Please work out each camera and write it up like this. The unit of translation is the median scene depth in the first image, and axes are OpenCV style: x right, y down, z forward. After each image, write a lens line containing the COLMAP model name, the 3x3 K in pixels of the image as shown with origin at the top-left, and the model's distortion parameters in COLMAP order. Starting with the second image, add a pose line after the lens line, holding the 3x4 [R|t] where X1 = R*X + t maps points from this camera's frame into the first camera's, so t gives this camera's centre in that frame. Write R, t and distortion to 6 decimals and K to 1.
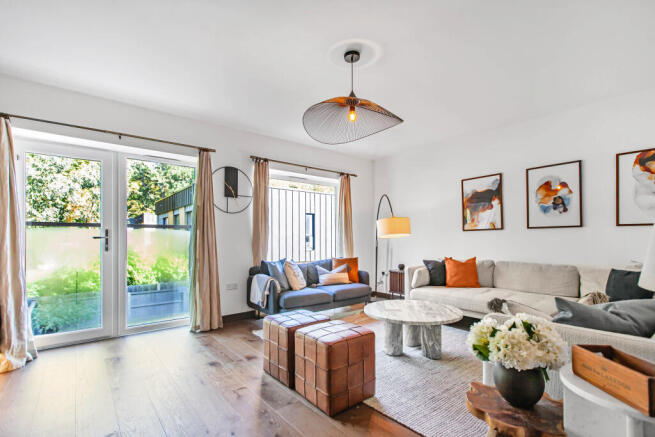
lens RADIAL K [[308.5, 0, 312.3], [0, 308.5, 237.8], [0, 0, 1]] dist [0.001193, -0.000921]
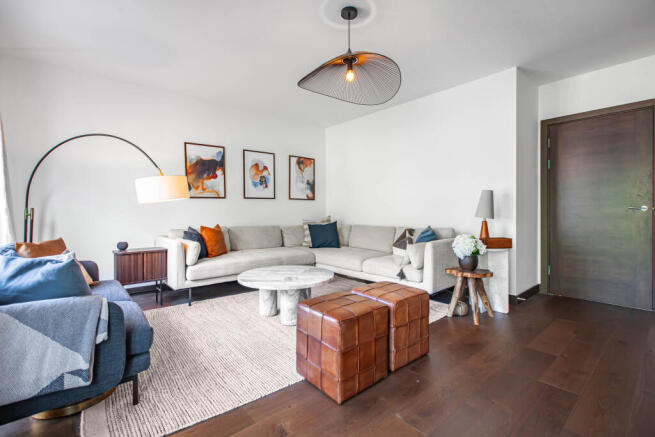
lens RADIAL K [[308.5, 0, 327.1], [0, 308.5, 211.5], [0, 0, 1]] dist [0.001193, -0.000921]
pose [[-0.070790, -0.009877, 0.997442, -0.555084], [-0.003605, 0.999947, 0.009646, 0.008931], [-0.997485, -0.002913, -0.070822, 0.774881]]
